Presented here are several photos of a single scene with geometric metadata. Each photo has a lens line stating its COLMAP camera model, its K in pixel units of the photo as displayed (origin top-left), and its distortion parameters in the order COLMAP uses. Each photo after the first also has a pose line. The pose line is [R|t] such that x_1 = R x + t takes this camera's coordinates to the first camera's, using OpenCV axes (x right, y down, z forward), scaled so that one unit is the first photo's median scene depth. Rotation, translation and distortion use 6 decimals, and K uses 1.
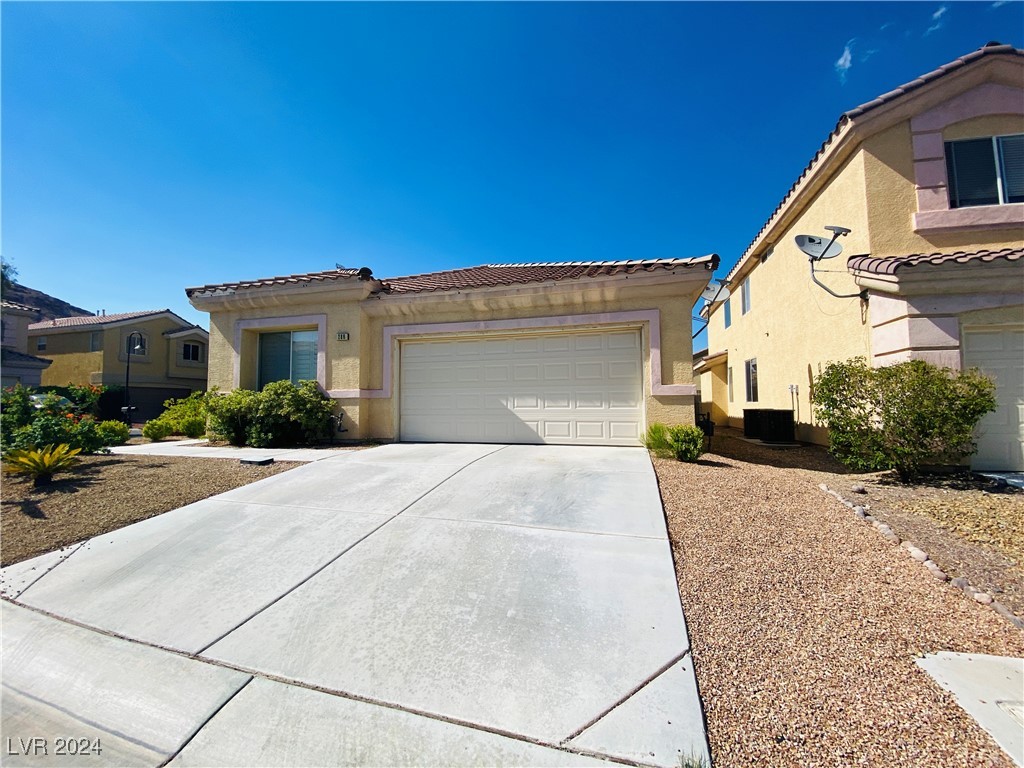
lens RADIAL K [[411.1, 0, 508.9], [0, 411.1, 378.9], [0, 0, 1]] dist [0.004430, -0.000546]
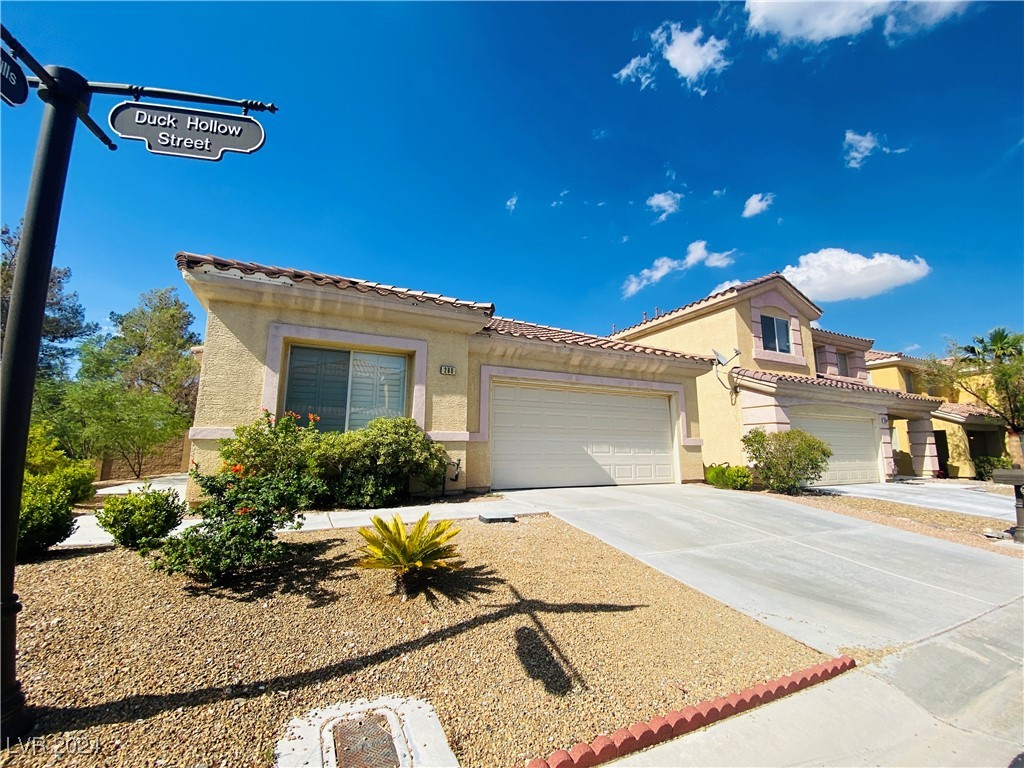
lens RADIAL K [[411.1, 0, 511.2], [0, 411.1, 386.9], [0, 0, 1]] dist [0.004430, -0.000546]
pose [[0.765632, 0.108272, 0.634102, -0.912641], [-0.050988, 0.992846, -0.107964, 0.021599], [-0.641255, 0.050329, 0.765675, 0.265054]]
